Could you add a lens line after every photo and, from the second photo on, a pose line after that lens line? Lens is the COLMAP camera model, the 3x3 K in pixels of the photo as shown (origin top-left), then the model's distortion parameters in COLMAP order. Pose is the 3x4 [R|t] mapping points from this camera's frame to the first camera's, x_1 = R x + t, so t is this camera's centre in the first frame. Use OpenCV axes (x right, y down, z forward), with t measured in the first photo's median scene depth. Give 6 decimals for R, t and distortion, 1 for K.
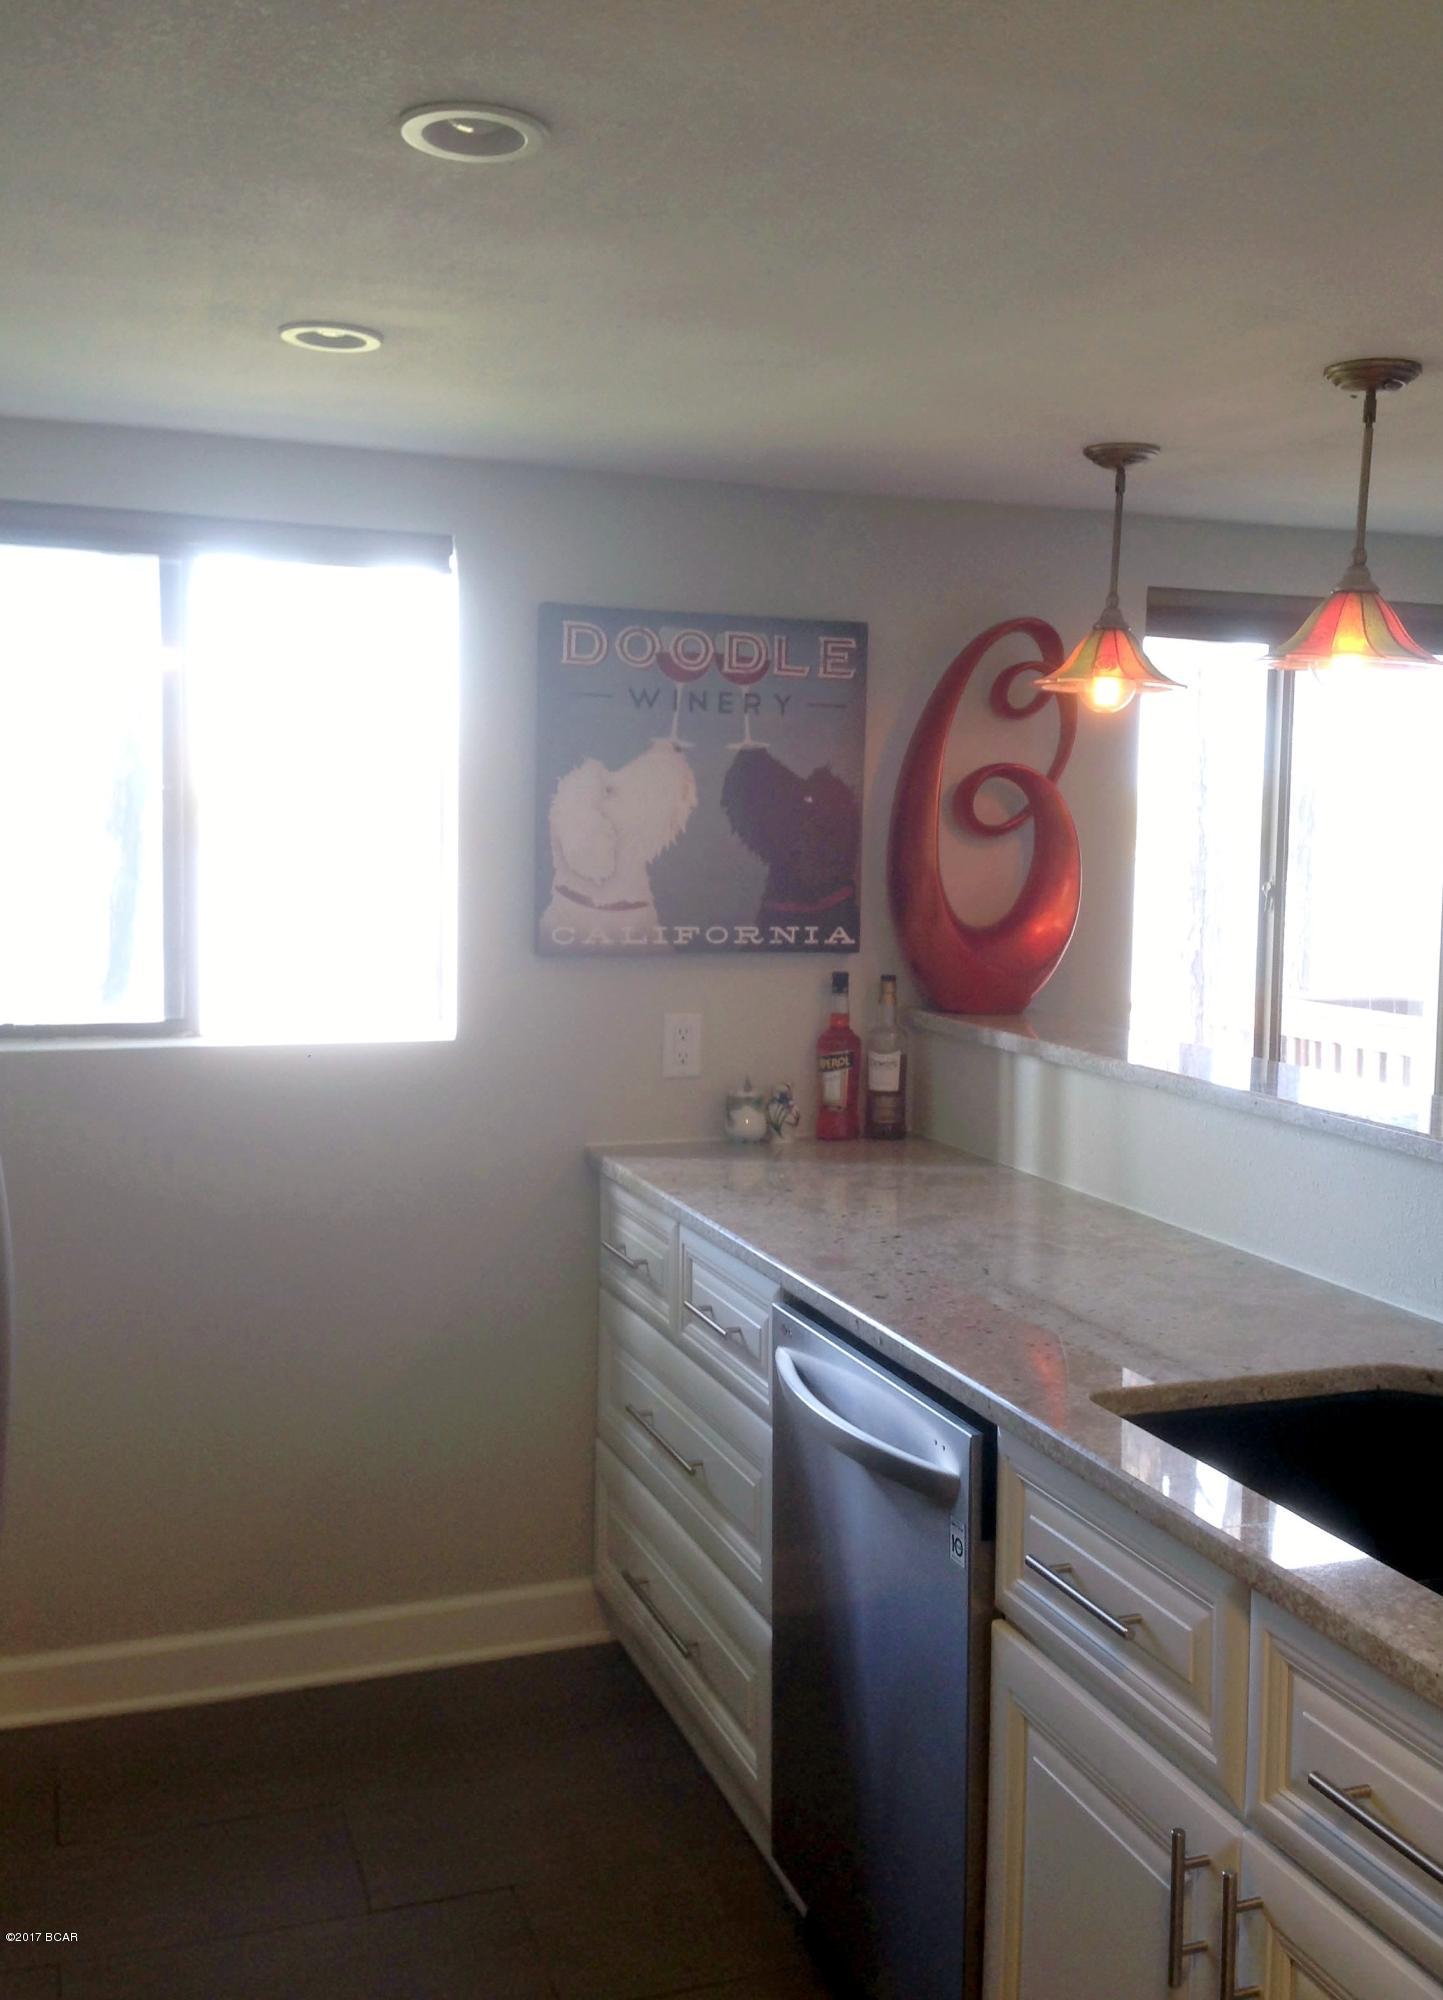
lens RADIAL K [[1953.3, 0, 727.3], [0, 1953.3, 1000.5], [0, 0, 1]] dist [-0.006666, 0.000000]
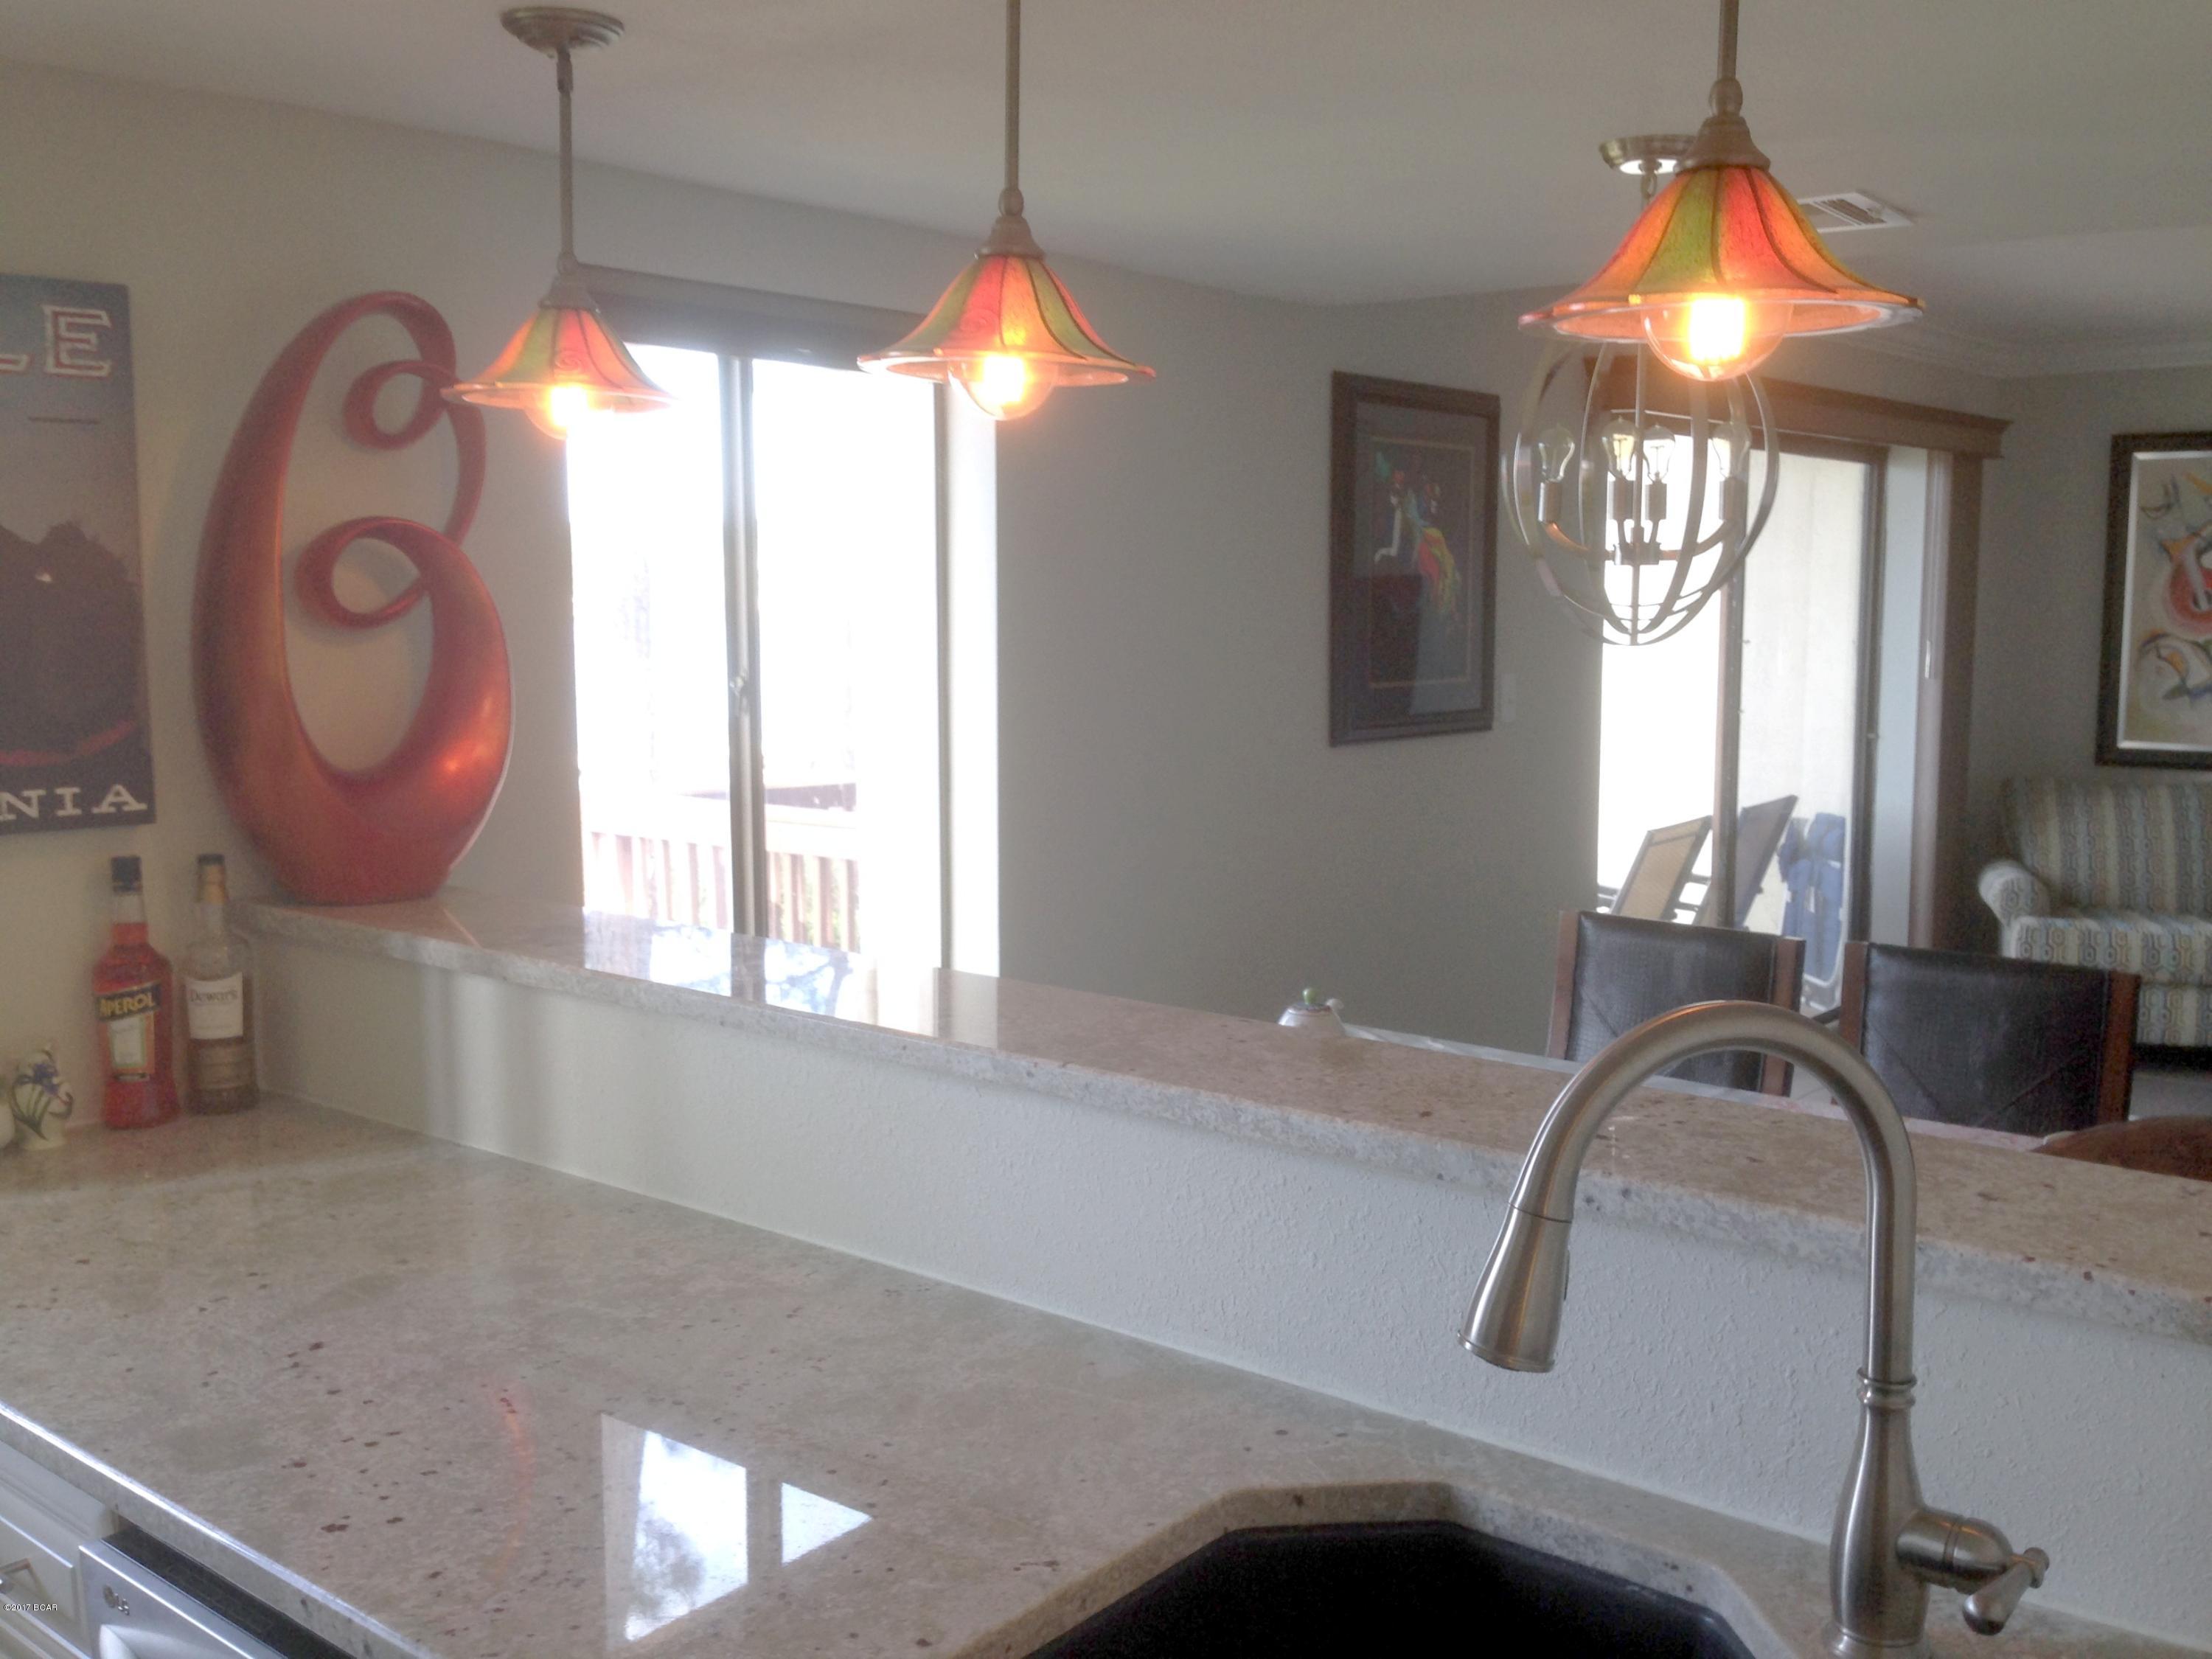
lens RADIAL K [[2079.3, 0, 1103.6], [0, 2079.3, 804.9], [0, 0, 1]] dist [0.031126, 0.000000]
pose [[0.856983, -0.080013, 0.509096, -0.012803], [0.066684, 0.996785, 0.044409, -0.040267], [-0.511012, -0.004109, 0.859564, 0.278252]]
